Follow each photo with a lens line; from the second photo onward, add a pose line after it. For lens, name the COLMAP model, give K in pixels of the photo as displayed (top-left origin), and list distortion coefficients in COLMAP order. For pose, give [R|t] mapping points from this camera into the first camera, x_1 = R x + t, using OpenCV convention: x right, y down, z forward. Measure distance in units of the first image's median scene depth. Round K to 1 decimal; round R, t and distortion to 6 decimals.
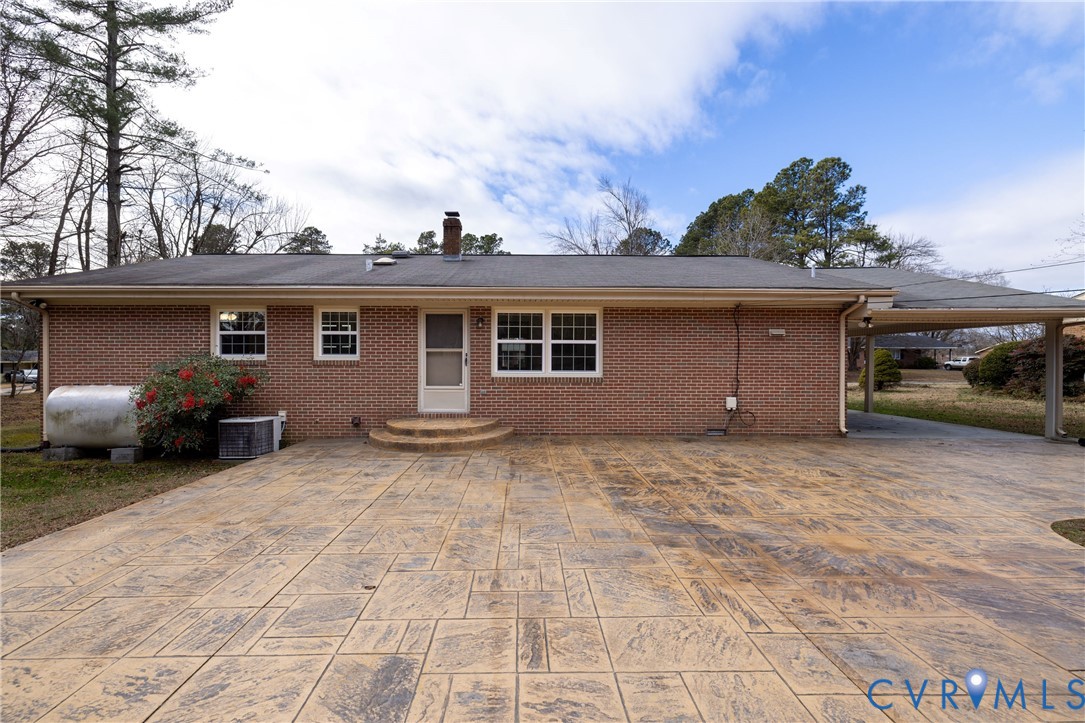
lens RADIAL K [[469.2, 0, 527.9], [0, 469.2, 366.4], [0, 0, 1]] dist [-0.001941, -0.000341]
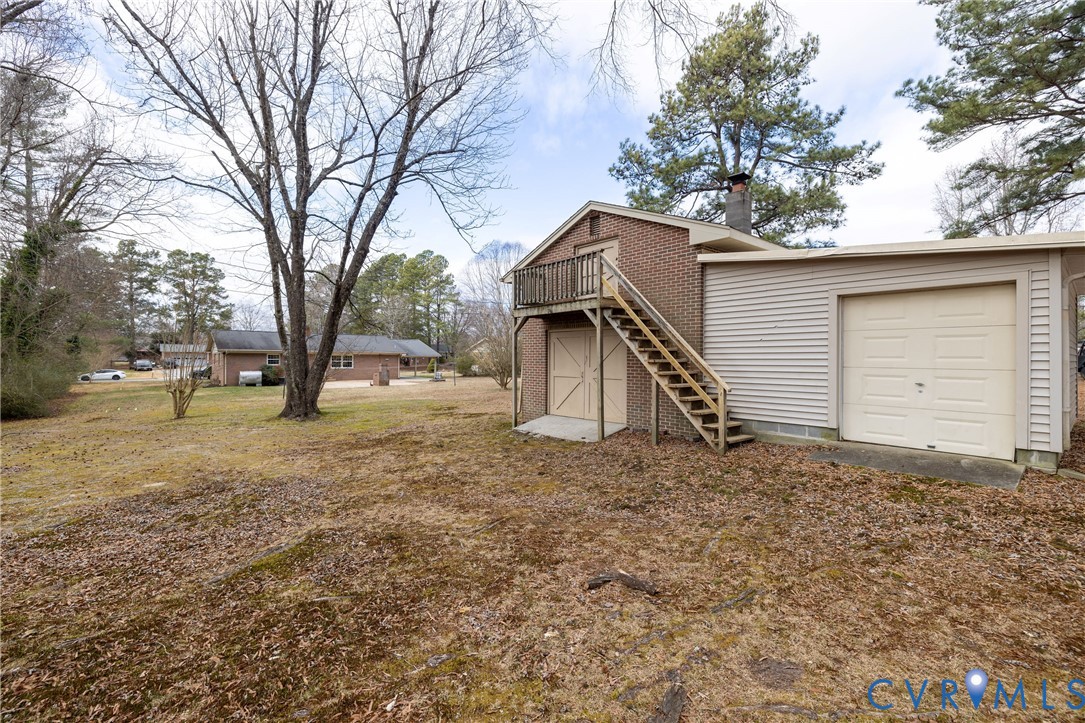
lens RADIAL K [[469.2, 0, 536.0], [0, 469.2, 356.6], [0, 0, 1]] dist [-0.001941, -0.000341]
pose [[0.775588, 0.000051, 0.631239, -1.484026], [0.002536, 0.999992, -0.003196, -0.078831], [-0.631234, 0.004080, 0.775582, -4.094419]]
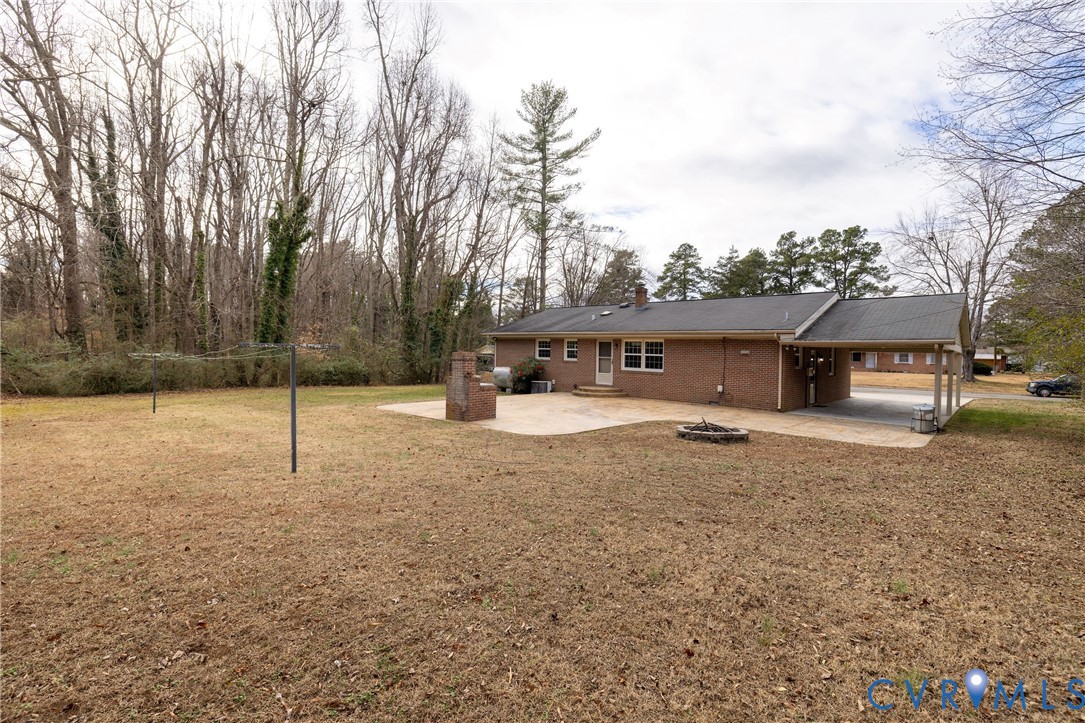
lens RADIAL K [[469.2, 0, 546.0], [0, 469.2, 359.6], [0, 0, 1]] dist [-0.001941, -0.000341]
pose [[0.713314, 0.026322, -0.700350, 1.233669], [-0.029161, 0.999544, 0.007867, -0.034090], [0.700237, 0.014811, 0.713757, -0.856026]]
